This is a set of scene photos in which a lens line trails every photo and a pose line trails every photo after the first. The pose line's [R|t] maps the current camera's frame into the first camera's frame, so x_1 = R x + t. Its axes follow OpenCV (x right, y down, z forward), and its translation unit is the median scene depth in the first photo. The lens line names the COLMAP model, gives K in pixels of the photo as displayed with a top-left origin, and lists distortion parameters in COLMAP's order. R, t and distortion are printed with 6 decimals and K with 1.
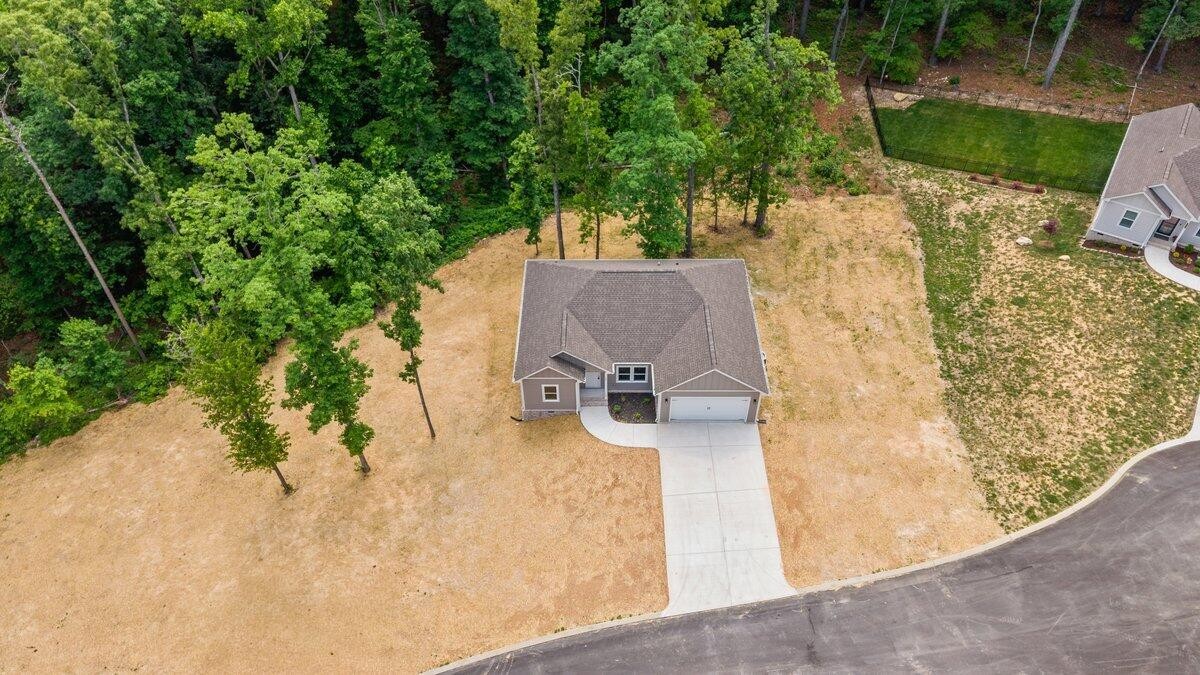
lens RADIAL K [[807.7, 0, 601.1], [0, 807.7, 330.1], [0, 0, 1]] dist [0.014502, -0.021368]
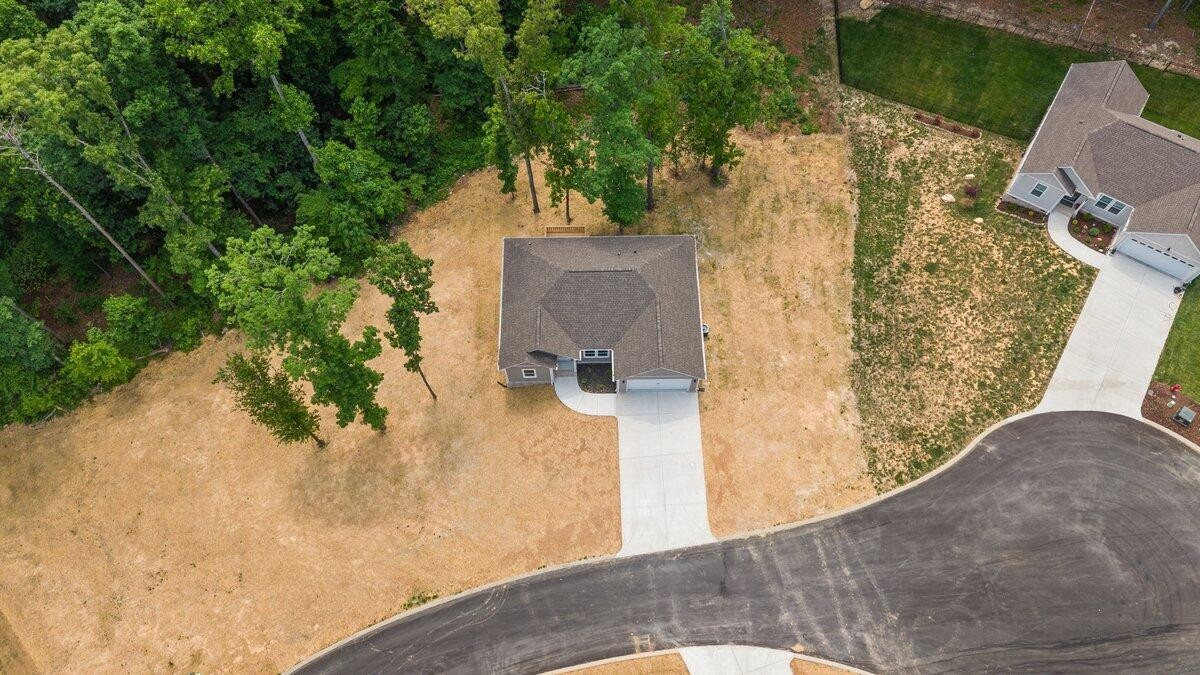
lens RADIAL K [[807.7, 0, 602.9], [0, 807.7, 329.4], [0, 0, 1]] dist [0.014502, -0.021368]
pose [[0.999779, -0.015673, 0.013995, 0.031152], [0.010267, 0.945512, 0.325424, -0.361029], [-0.018332, -0.325209, 0.945465, -0.125664]]
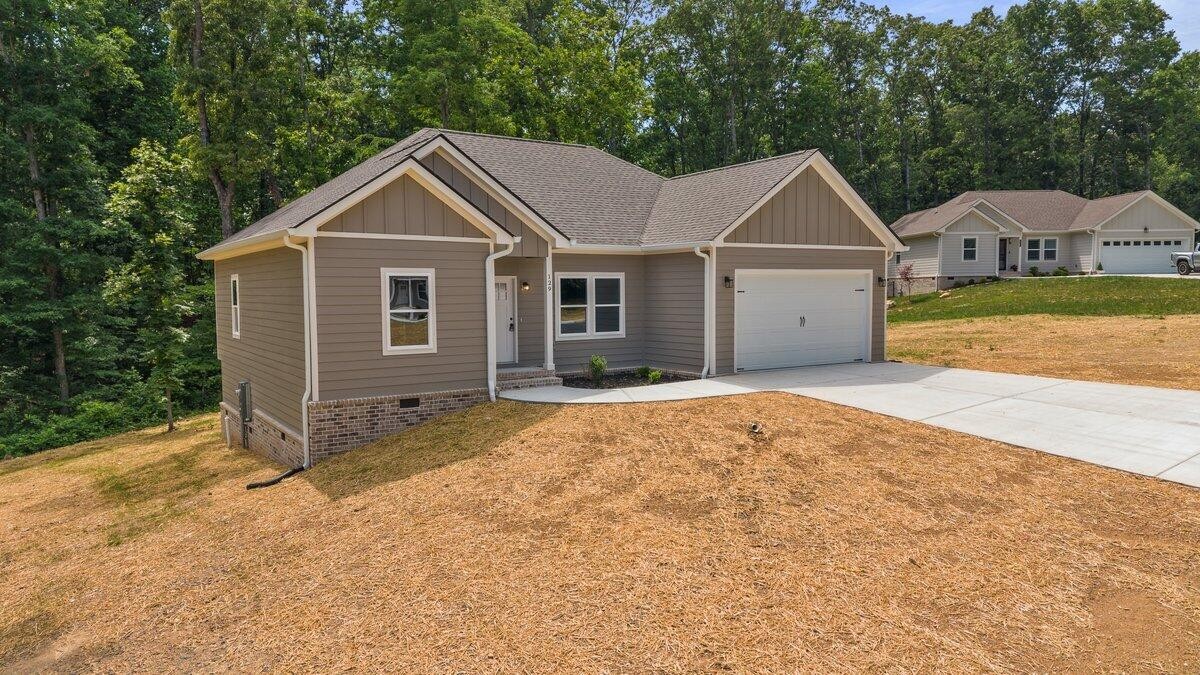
lens RADIAL K [[807.7, 0, 601.2], [0, 807.7, 335.3], [0, 0, 1]] dist [0.014502, -0.021368]
pose [[0.830293, -0.036762, 0.556113, -0.163380], [0.403272, 0.728363, -0.553948, 0.268148], [-0.384688, 0.684205, 0.619580, 0.749263]]
